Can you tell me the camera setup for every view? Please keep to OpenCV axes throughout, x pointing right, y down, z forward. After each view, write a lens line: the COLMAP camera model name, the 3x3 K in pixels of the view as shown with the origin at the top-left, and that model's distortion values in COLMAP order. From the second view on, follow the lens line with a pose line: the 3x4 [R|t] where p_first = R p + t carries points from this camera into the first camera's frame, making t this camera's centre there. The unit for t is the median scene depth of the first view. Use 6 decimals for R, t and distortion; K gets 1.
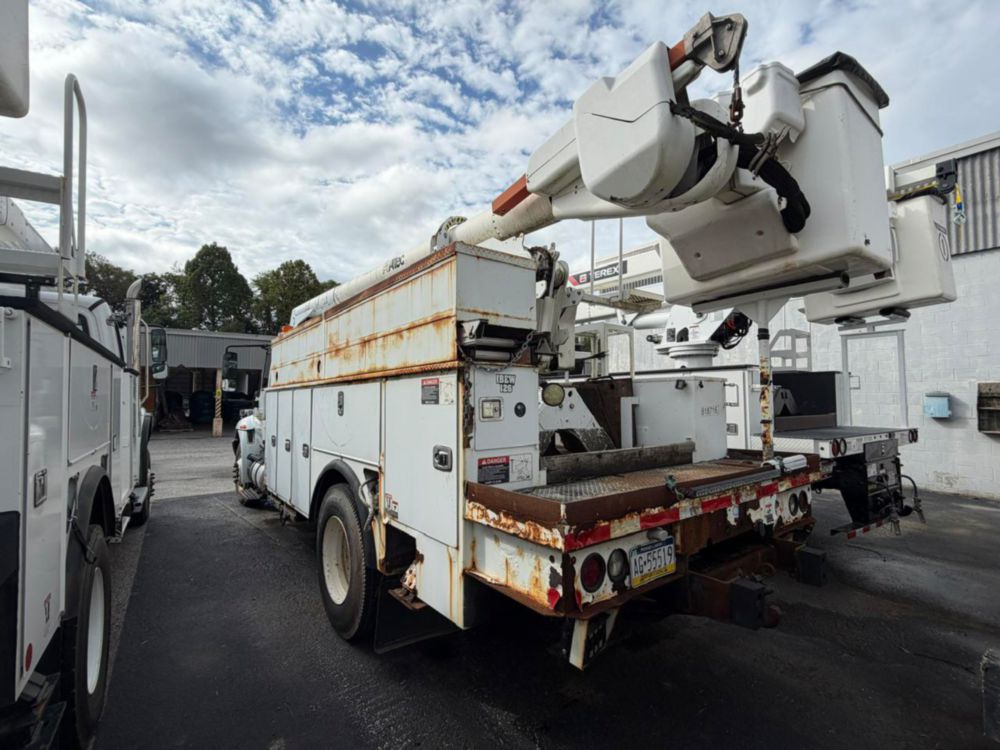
lens RADIAL K [[456.0, 0, 498.3], [0, 456.0, 375.0], [0, 0, 1]] dist [0.000682, -0.000377]
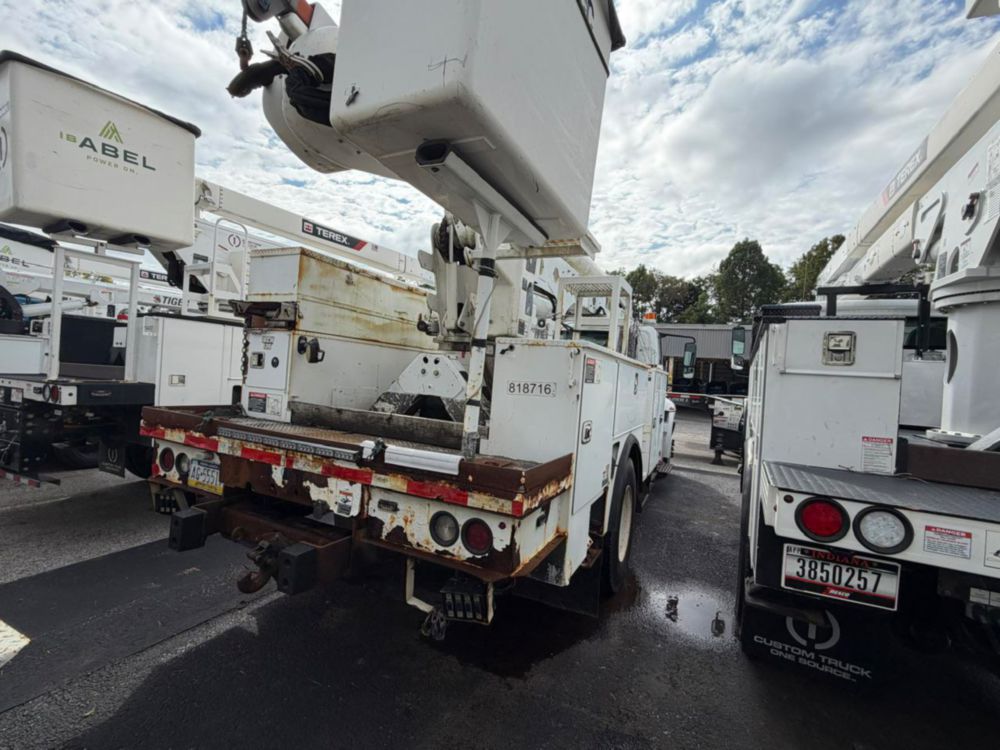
lens RADIAL K [[456.0, 0, 501.4], [0, 456.0, 374.0], [0, 0, 1]] dist [0.000682, -0.000377]
pose [[0.462247, 0.035767, -0.886029, 1.089178], [-0.023383, 0.999330, 0.028141, 0.039894], [0.886443, 0.007709, 0.462774, 0.673191]]
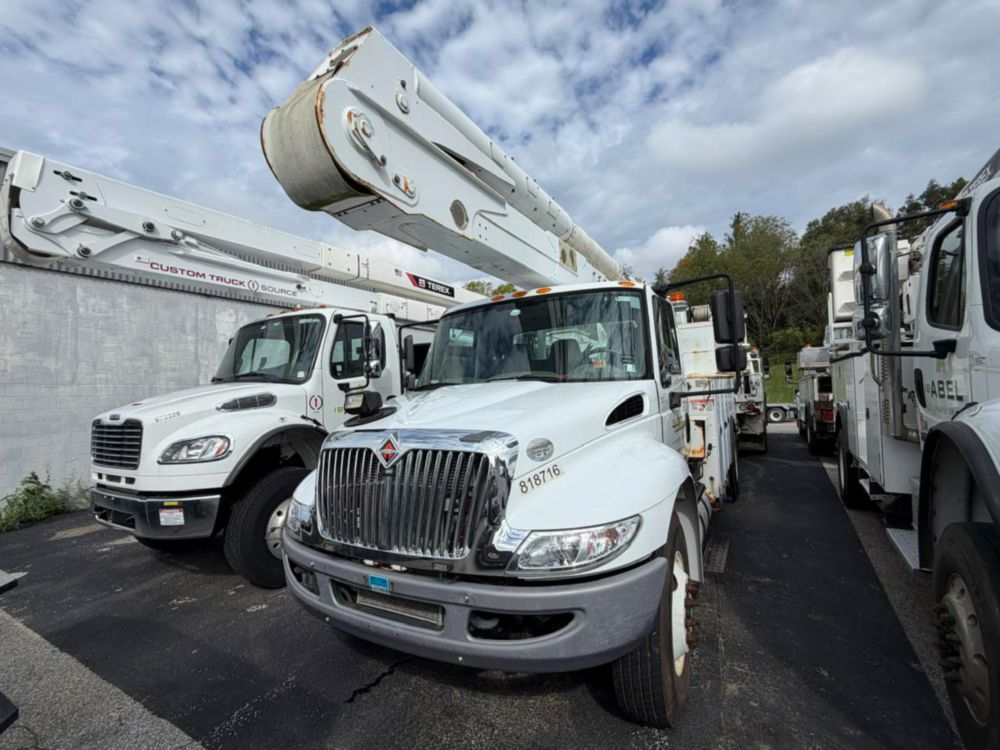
lens RADIAL K [[456.0, 0, 500.5], [0, 456.0, 374.6], [0, 0, 1]] dist [0.000682, -0.000377]
pose [[-0.389446, 0.058912, 0.919163, -1.869716], [0.000483, 0.997965, -0.063757, 0.139262], [-0.921049, -0.024386, -0.388682, 2.806057]]
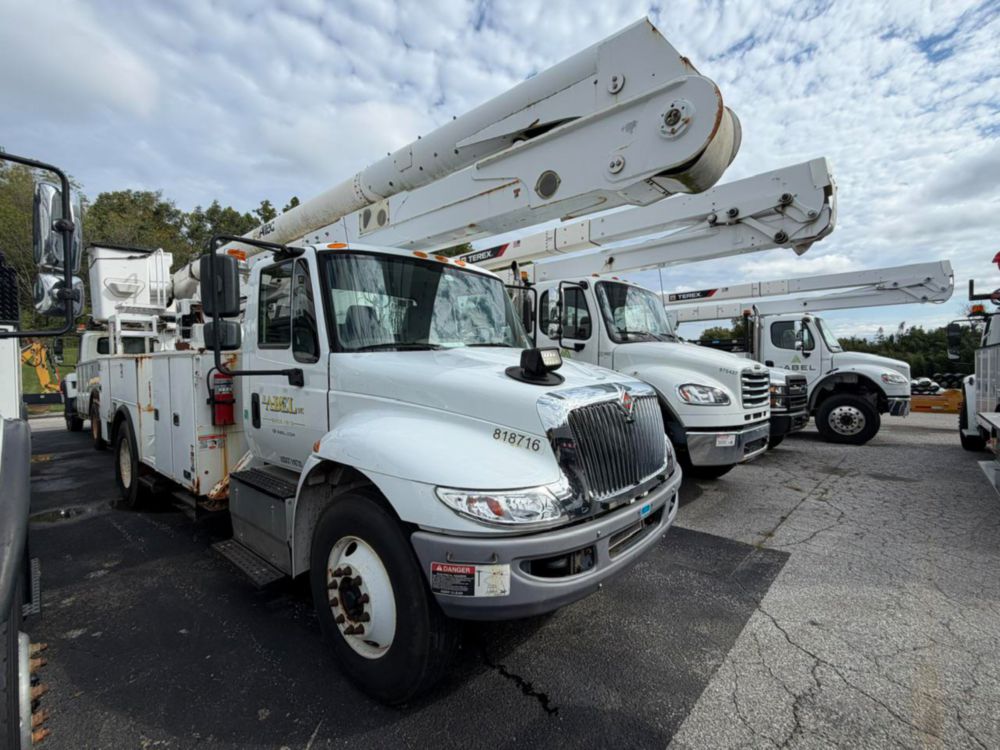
lens RADIAL K [[456.0, 0, 498.3], [0, 456.0, 372.6], [0, 0, 1]] dist [0.000682, -0.000377]
pose [[-0.979922, 0.019771, -0.198399, -0.795266], [0.025360, 0.999349, -0.025666, 0.175284], [0.197762, -0.030182, -0.979785, 3.417945]]
